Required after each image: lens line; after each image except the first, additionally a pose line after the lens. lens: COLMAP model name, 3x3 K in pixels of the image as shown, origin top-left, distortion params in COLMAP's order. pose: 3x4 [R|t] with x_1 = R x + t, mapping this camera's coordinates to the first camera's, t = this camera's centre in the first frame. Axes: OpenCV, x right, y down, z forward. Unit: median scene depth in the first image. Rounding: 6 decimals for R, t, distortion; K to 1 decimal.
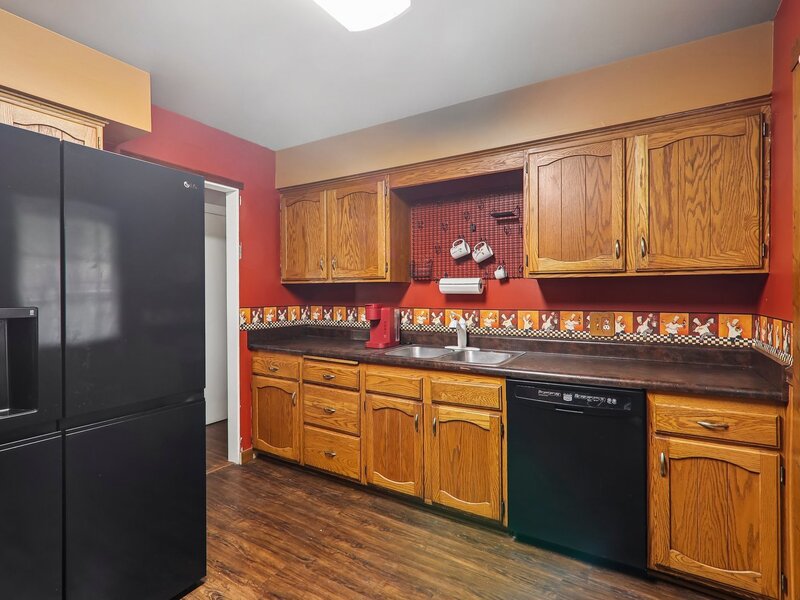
lens RADIAL K [[417.3, 0, 399.5], [0, 417.3, 295.7], [0, 0, 1]] dist [0.002156, 0.000132]
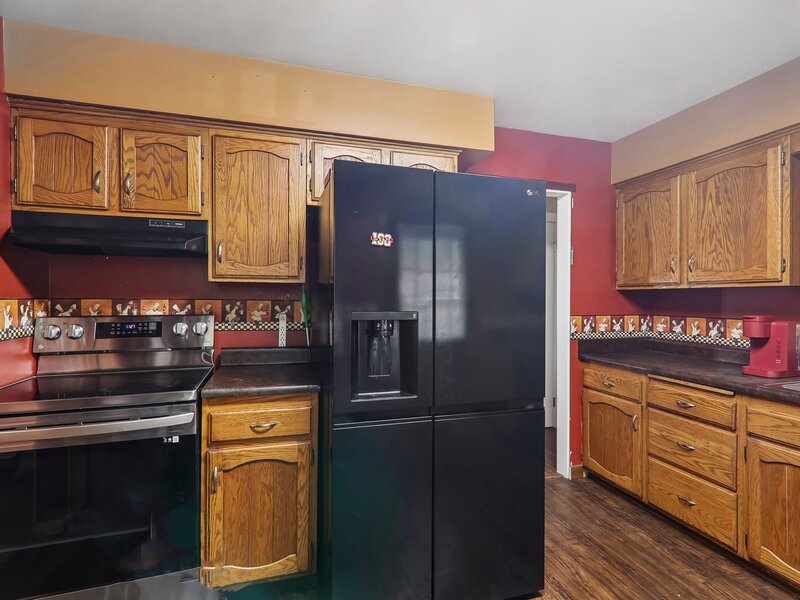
lens RADIAL K [[415.1, 0, 395.9], [0, 415.1, 300.5], [0, 0, 1]] dist [0.003372, 0.000935]
pose [[0.744048, 0.007235, -0.668087, -0.051185], [-0.009548, 0.999954, 0.000195, -0.001958], [0.668058, 0.006234, 0.744083, 0.027362]]
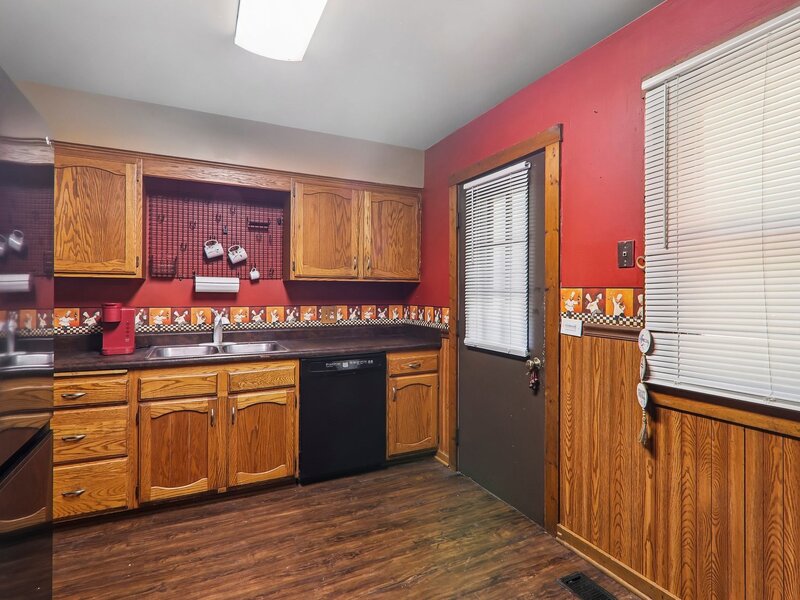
lens RADIAL K [[417.3, 0, 399.5], [0, 417.3, 295.7], [0, 0, 1]] dist [0.002156, 0.000132]
pose [[0.530340, 0.001005, 0.847784, -0.525287], [-0.000576, 0.999999, -0.000825, 0.005036], [-0.847785, -0.000051, 0.530340, 0.058746]]
